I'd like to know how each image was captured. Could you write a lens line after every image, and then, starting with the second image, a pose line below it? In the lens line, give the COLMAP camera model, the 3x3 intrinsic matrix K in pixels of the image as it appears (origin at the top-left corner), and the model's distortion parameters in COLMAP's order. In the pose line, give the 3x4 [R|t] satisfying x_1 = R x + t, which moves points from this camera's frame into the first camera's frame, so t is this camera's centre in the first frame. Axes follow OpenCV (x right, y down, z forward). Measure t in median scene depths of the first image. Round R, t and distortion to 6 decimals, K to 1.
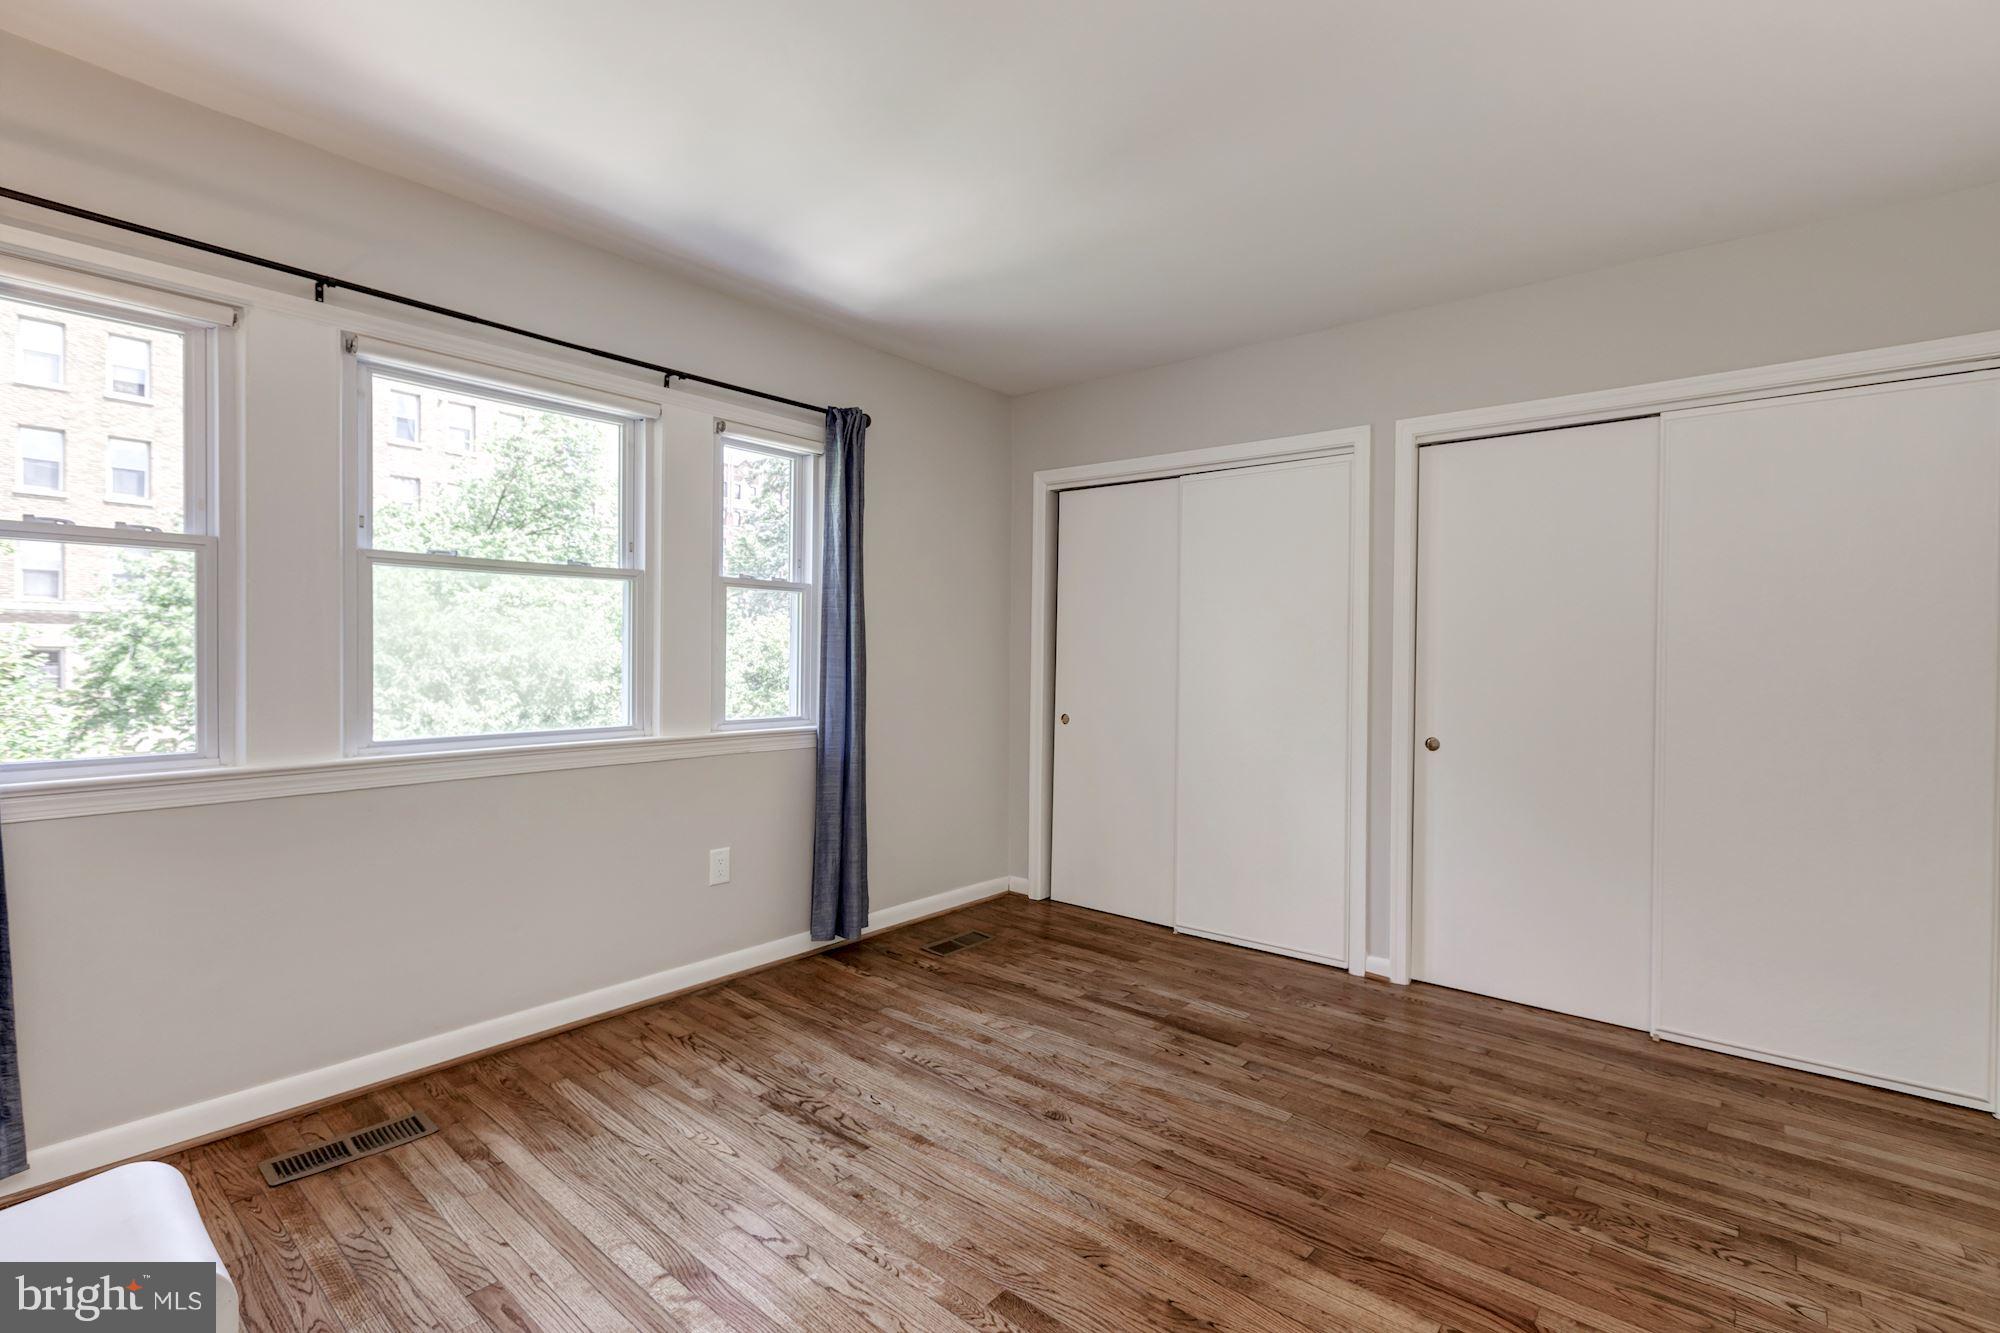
lens RADIAL K [[884.1, 0, 1008.2], [0, 884.1, 658.1], [0, 0, 1]] dist [-0.000154, 0.000068]
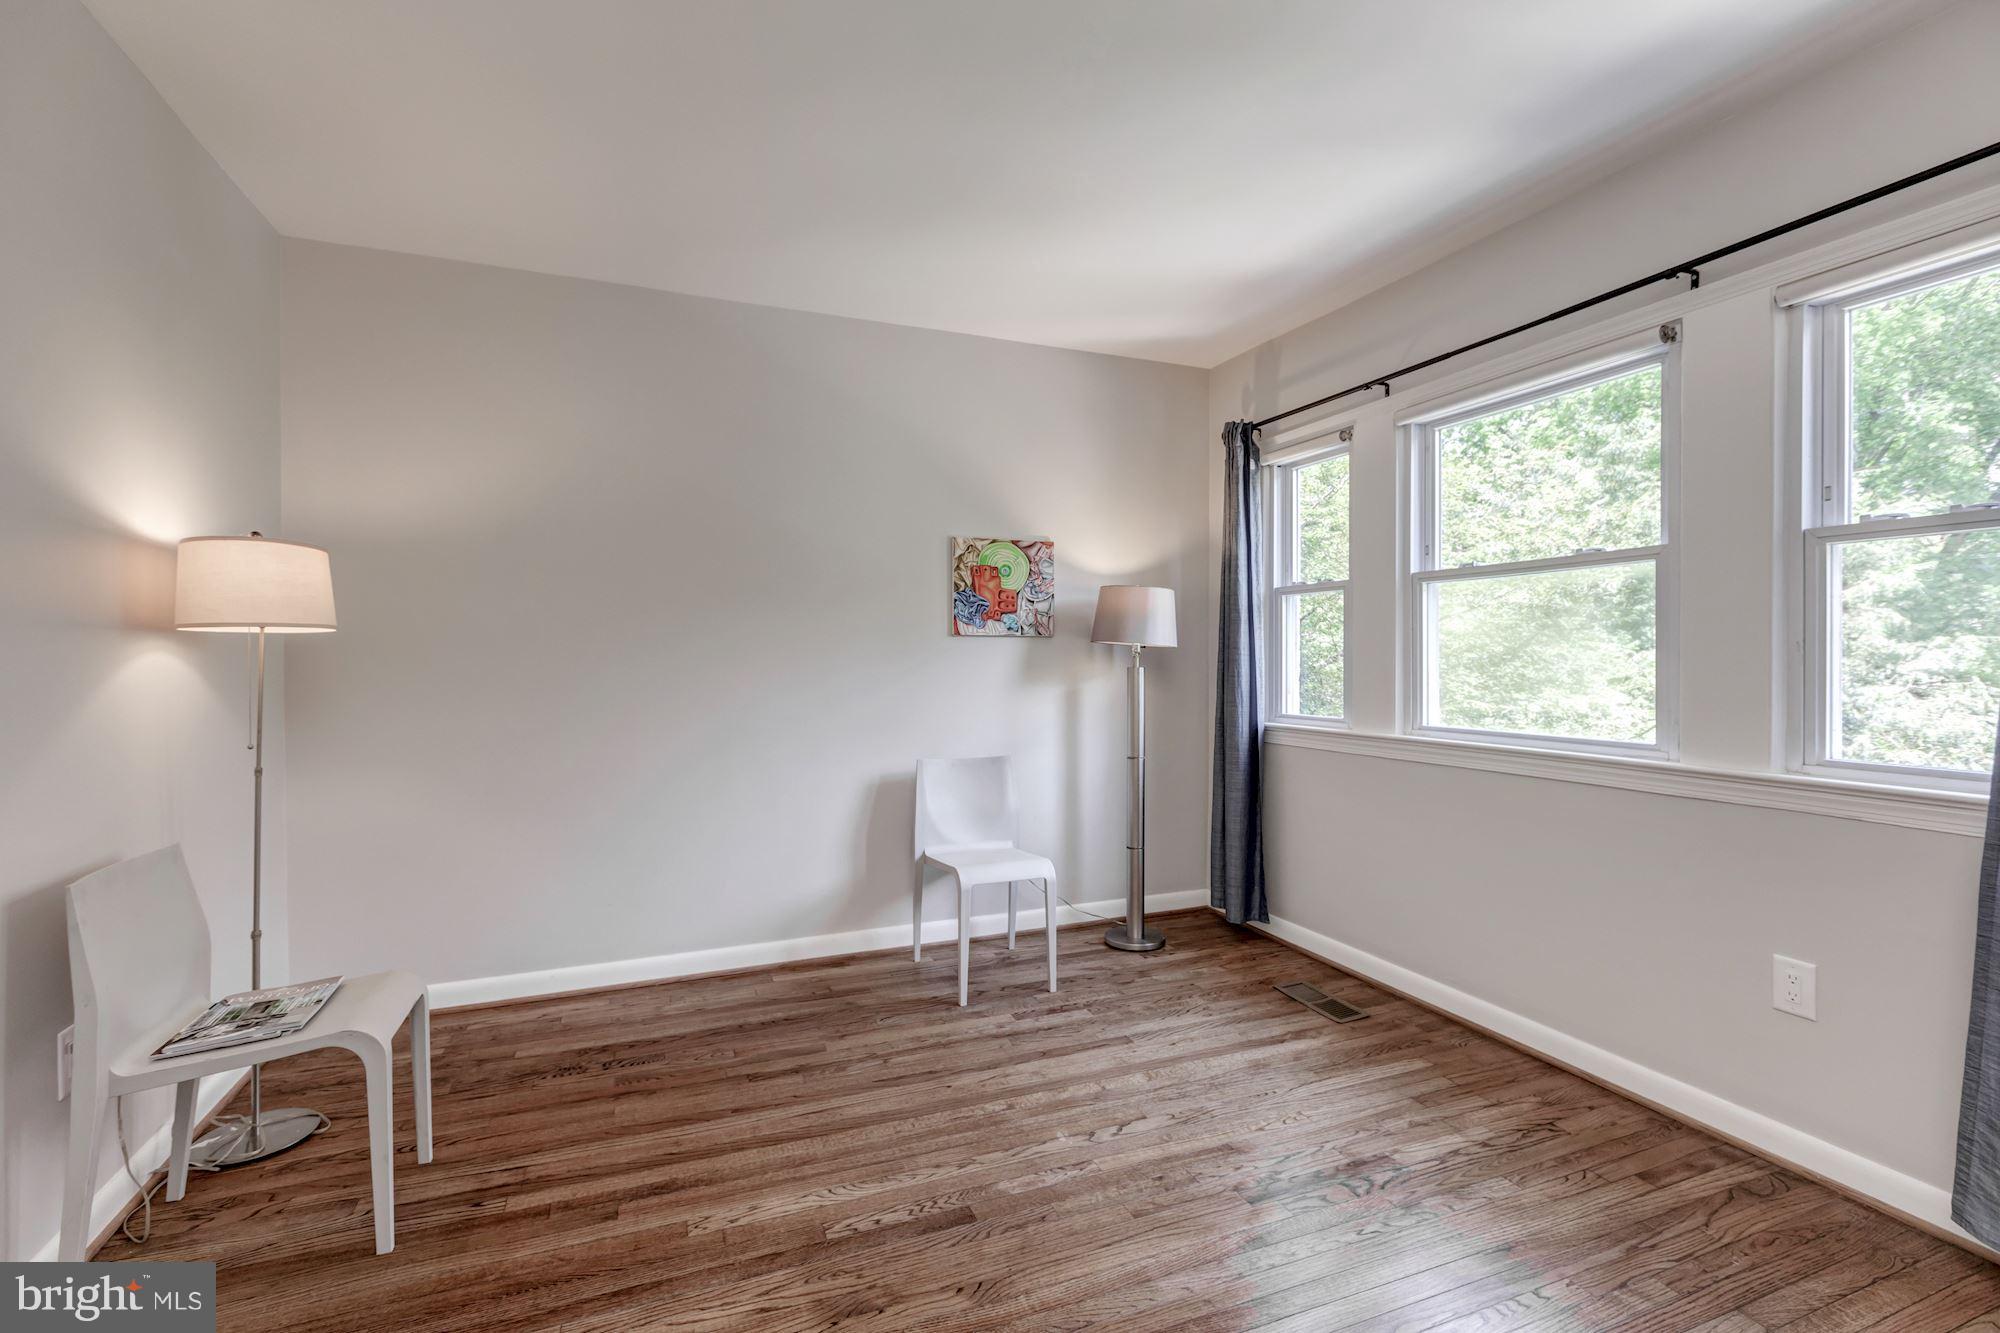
lens RADIAL K [[884.1, 0, 1004.9], [0, 884.1, 668.2], [0, 0, 1]] dist [-0.000154, 0.000068]
pose [[-0.464208, 0.003636, -0.885719, 0.611211], [-0.003741, 0.999975, 0.006065, 0.007719], [0.885718, 0.006129, -0.464182, 0.978414]]
